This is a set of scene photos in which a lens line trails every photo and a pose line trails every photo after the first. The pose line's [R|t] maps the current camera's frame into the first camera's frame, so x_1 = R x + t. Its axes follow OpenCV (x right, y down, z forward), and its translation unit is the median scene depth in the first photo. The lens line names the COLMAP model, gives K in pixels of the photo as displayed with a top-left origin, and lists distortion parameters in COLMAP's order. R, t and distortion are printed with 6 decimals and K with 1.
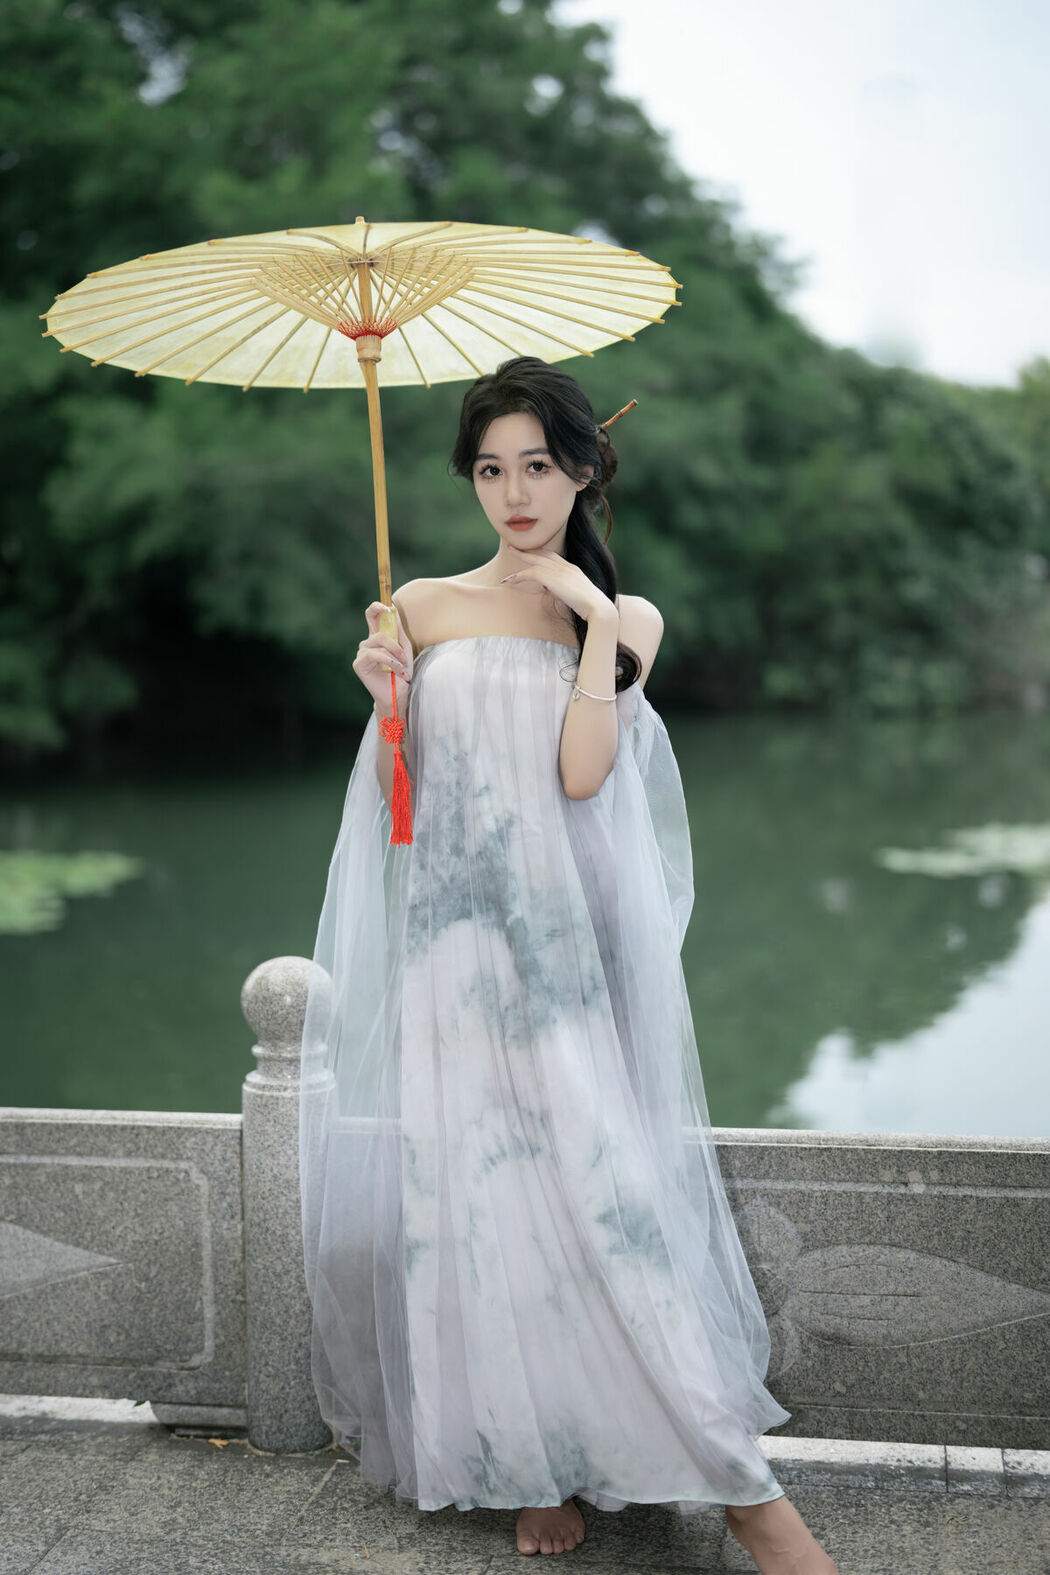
lens RADIAL K [[2231.1, 0, 525.0], [0, 2231.1, 787.5], [0, 0, 1]] dist [0.006277, -0.043029]
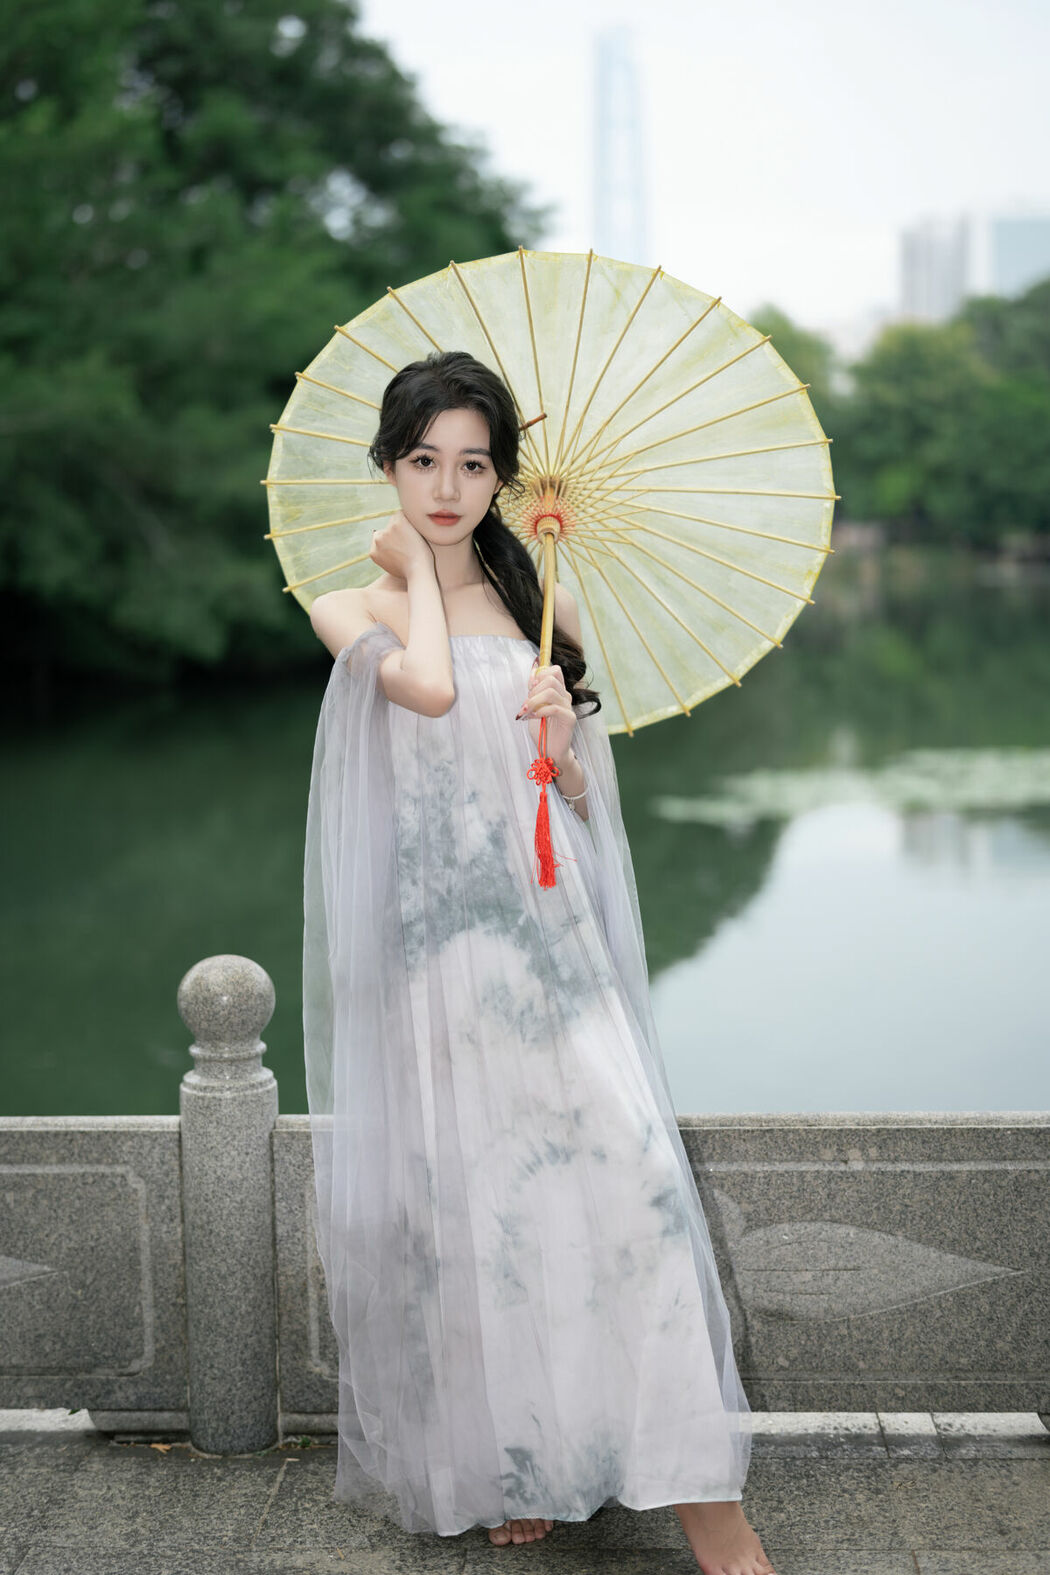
lens RADIAL K [[2231.1, 0, 525.0], [0, 2231.1, 787.5], [0, 0, 1]] dist [0.006277, -0.043029]
pose [[0.991857, -0.018479, 0.126006, -0.098550], [0.015095, 0.999501, 0.027758, -0.023974], [-0.126456, -0.025630, 0.991641, 0.007198]]
